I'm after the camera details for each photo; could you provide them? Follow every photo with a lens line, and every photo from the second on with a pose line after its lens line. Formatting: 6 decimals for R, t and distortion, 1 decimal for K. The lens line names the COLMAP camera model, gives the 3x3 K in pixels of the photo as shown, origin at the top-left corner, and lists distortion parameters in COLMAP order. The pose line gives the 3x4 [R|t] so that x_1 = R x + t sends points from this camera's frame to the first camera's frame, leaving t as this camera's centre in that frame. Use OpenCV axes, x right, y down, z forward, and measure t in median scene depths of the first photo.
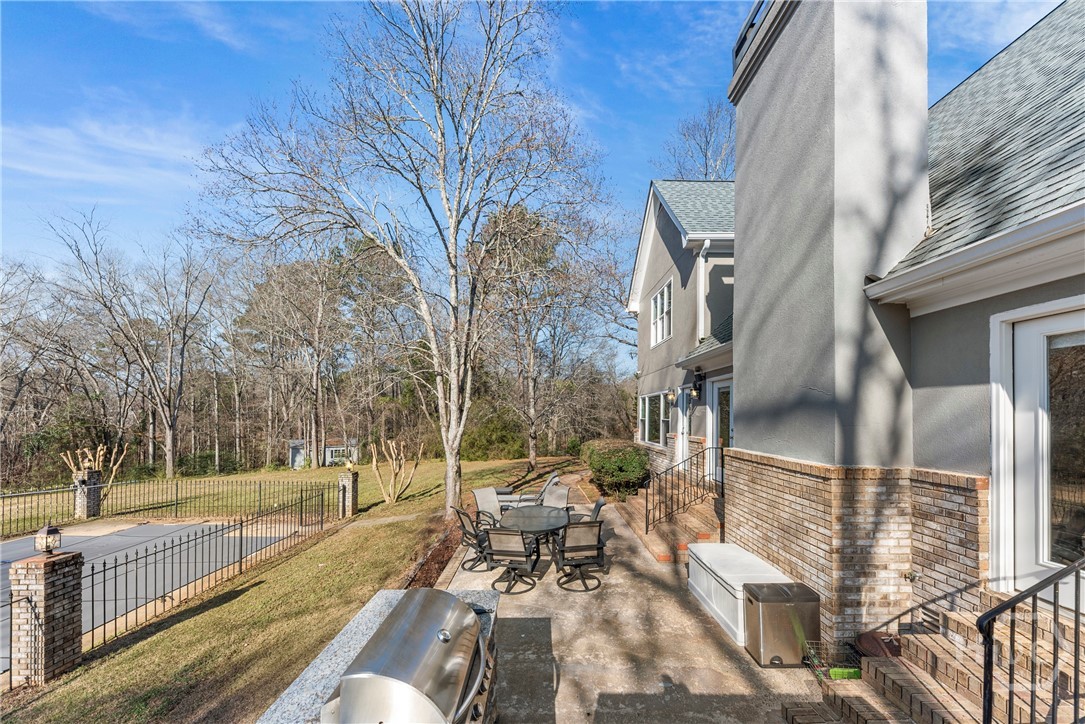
lens RADIAL K [[382.2, 0, 539.0], [0, 382.2, 411.4], [0, 0, 1]] dist [0.000655, -0.000211]
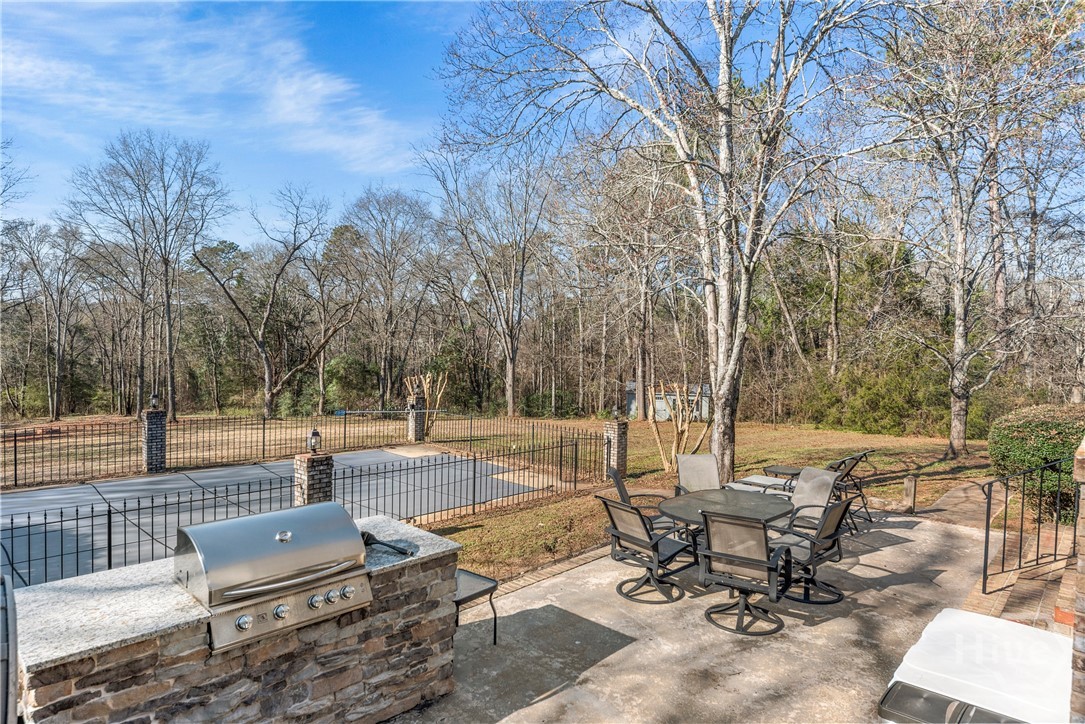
lens RADIAL K [[599.3, 0, 542.5], [0, 599.3, 362.0], [0, 0, 1]] dist [-0.000720, -0.000326]
pose [[0.737391, 0.030982, -0.674755, 0.186235], [-0.013870, 0.999431, 0.030733, 0.009495], [0.675323, -0.013303, 0.737402, 0.041500]]
